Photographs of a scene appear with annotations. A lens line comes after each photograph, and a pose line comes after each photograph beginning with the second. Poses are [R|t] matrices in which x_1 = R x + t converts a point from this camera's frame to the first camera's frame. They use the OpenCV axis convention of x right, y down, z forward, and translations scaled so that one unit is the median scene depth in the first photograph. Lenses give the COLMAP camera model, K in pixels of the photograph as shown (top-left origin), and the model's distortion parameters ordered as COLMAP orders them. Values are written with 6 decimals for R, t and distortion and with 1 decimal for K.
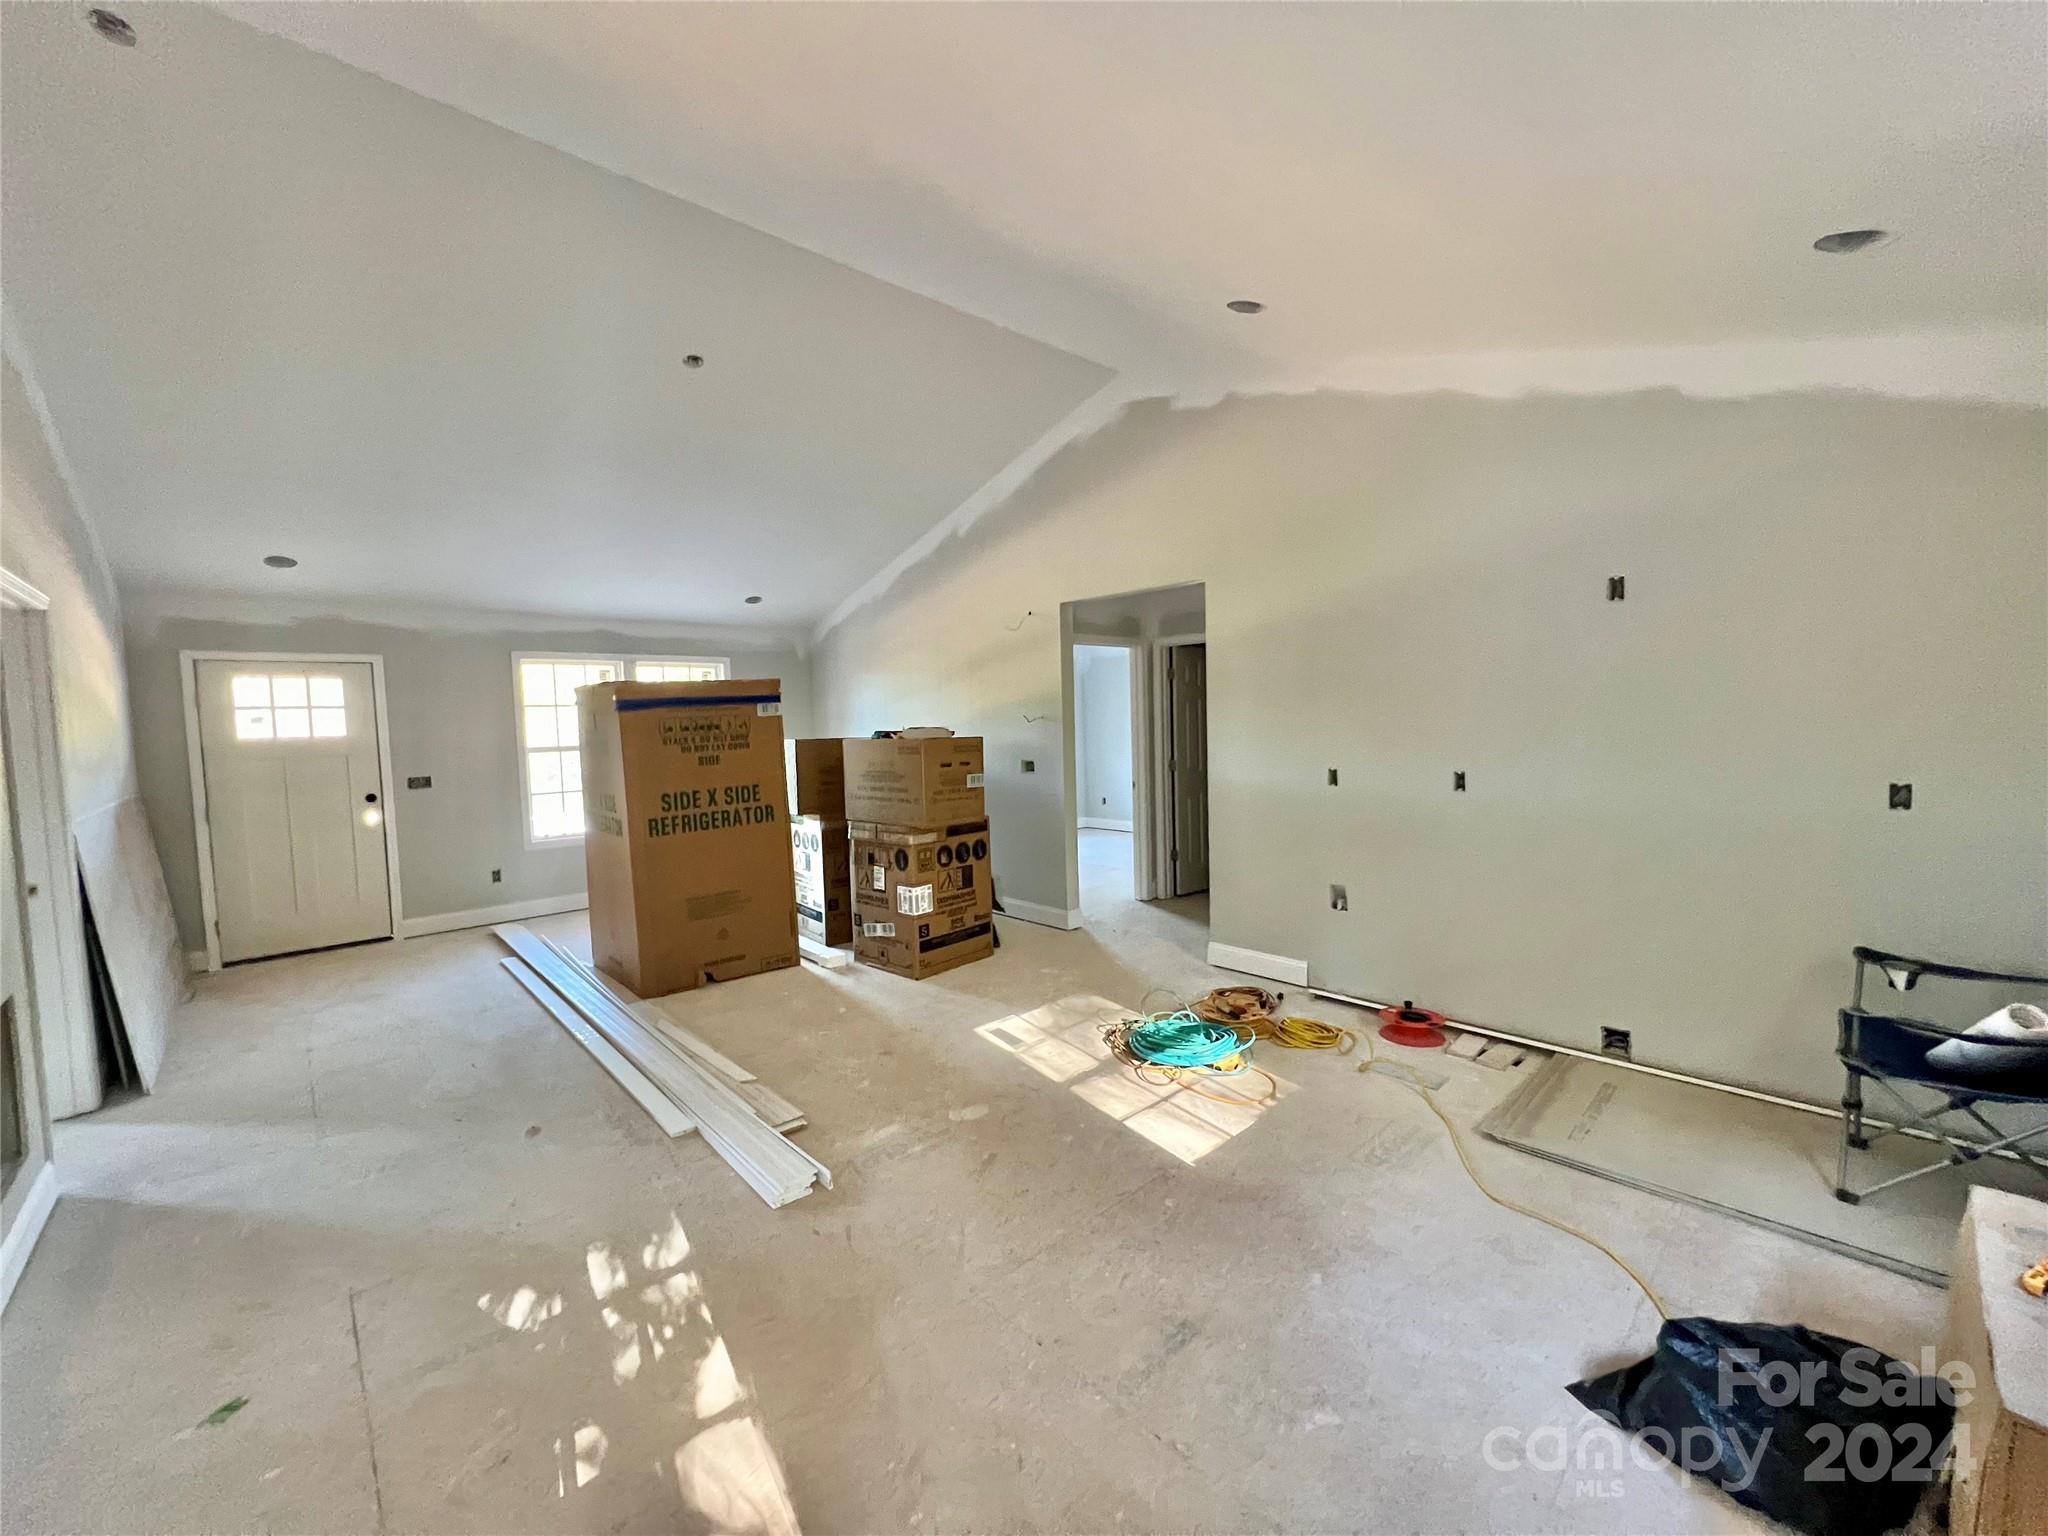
lens RADIAL K [[819.6, 0, 1020.5], [0, 819.6, 767.4], [0, 0, 1]] dist [0.000000, 0.000002]
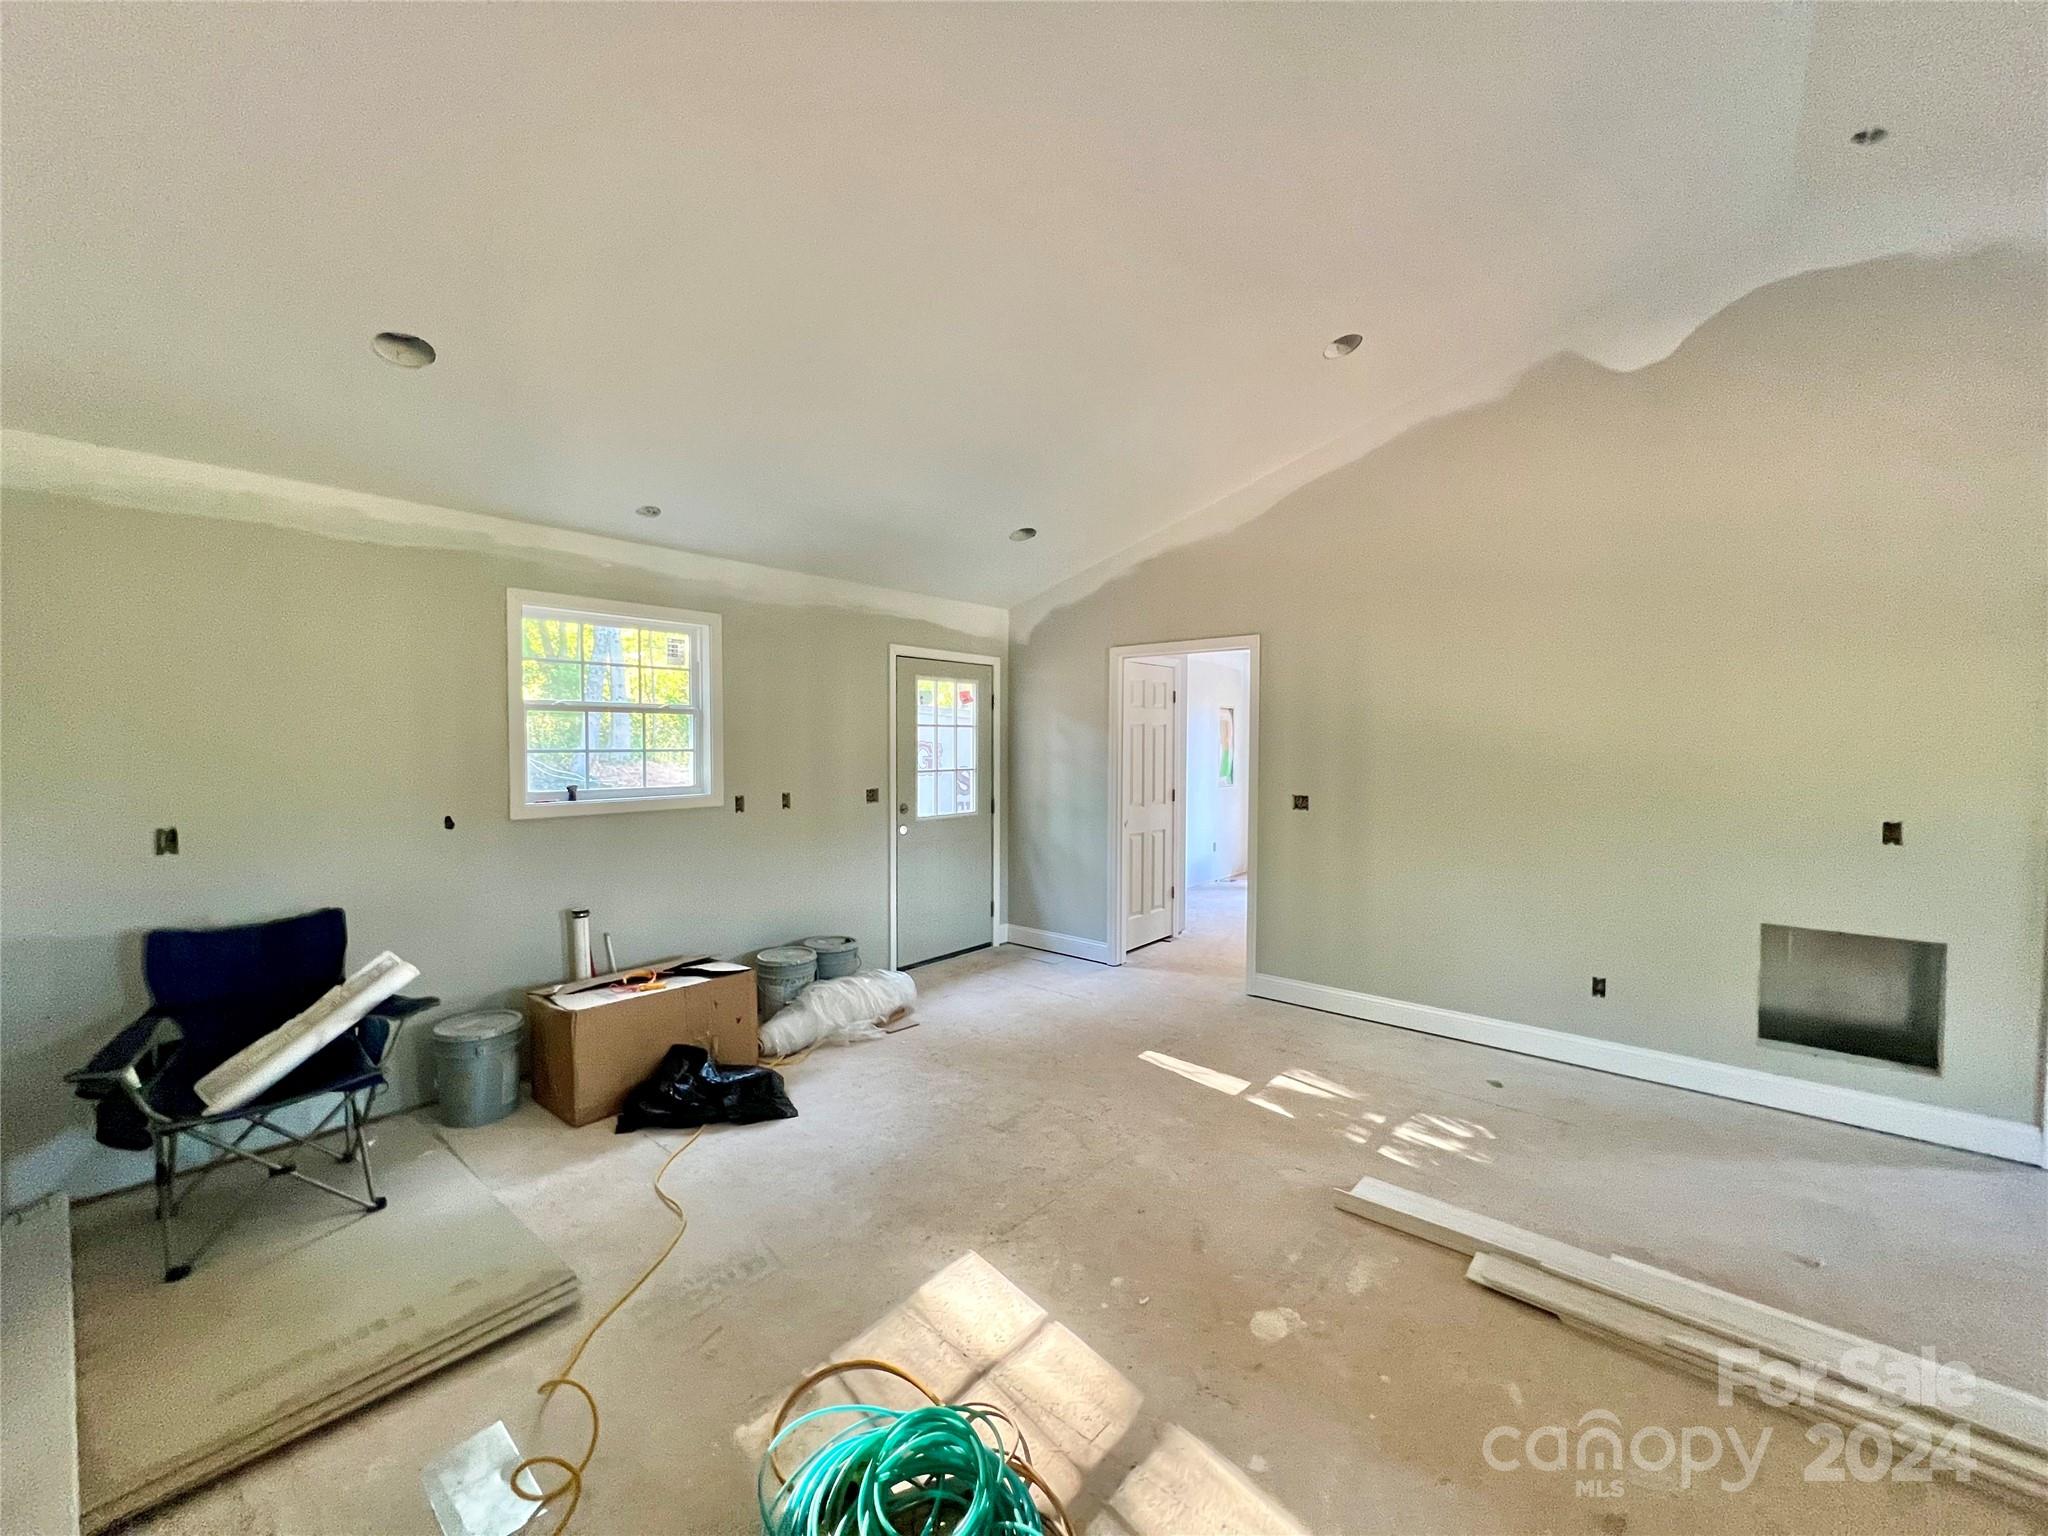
lens RADIAL K [[819.6, 0, 1026.0], [0, 819.6, 768.0], [0, 0, 1]] dist [0.000000, 0.000002]
pose [[-0.991373, 0.021248, -0.129339, 0.266574], [0.007639, 0.994461, 0.104824, -0.123993], [0.130850, 0.102932, -0.986044, 1.922072]]
